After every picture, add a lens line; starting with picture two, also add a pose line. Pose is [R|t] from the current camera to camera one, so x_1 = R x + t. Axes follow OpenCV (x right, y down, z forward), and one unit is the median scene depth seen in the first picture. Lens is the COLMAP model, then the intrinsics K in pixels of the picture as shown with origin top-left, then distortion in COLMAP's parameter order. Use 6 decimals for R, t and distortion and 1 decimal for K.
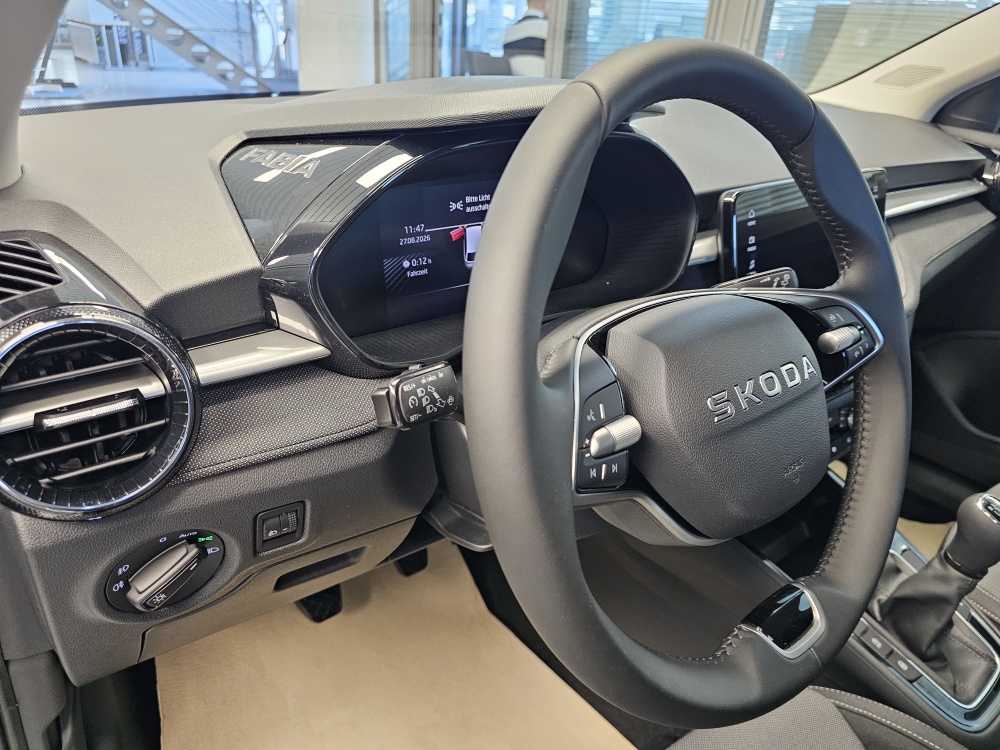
lens RADIAL K [[693.1, 0, 507.2], [0, 693.1, 360.8], [0, 0, 1]] dist [0.035791, -0.053788]
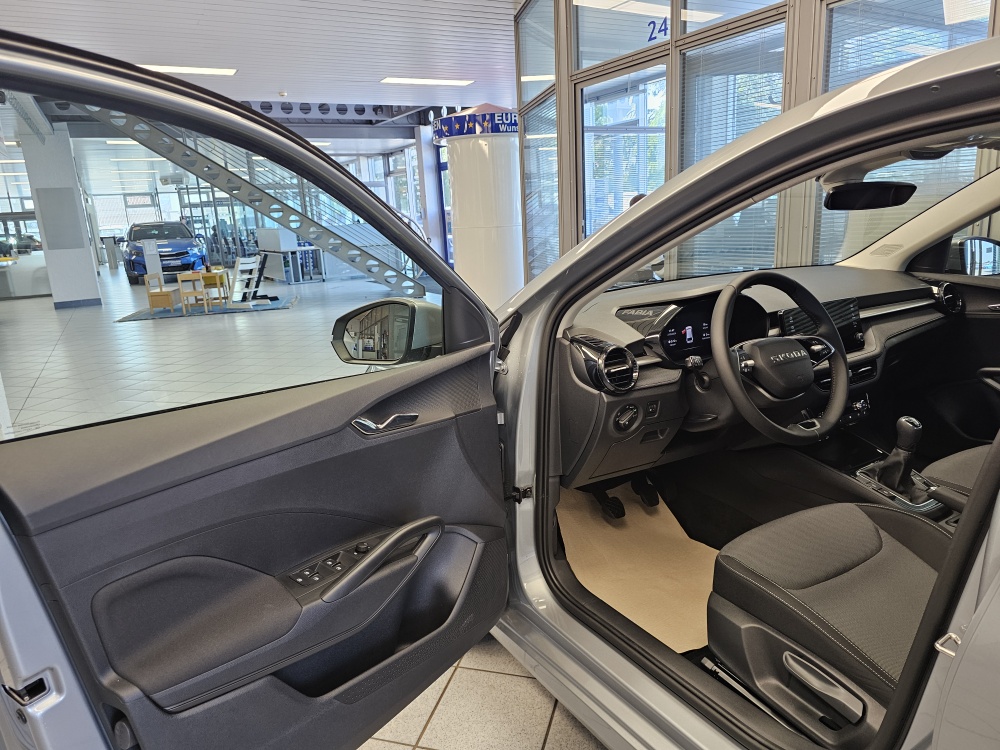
lens RADIAL K [[673.5, 0, 500.8], [0, 673.5, 370.6], [0, 0, 1]] dist [0.063279, -0.067409]
pose [[0.984179, -0.081836, -0.157147, -0.414848], [0.045291, 0.973673, -0.223405, 0.612003], [0.171292, 0.212753, 0.961975, -1.962504]]
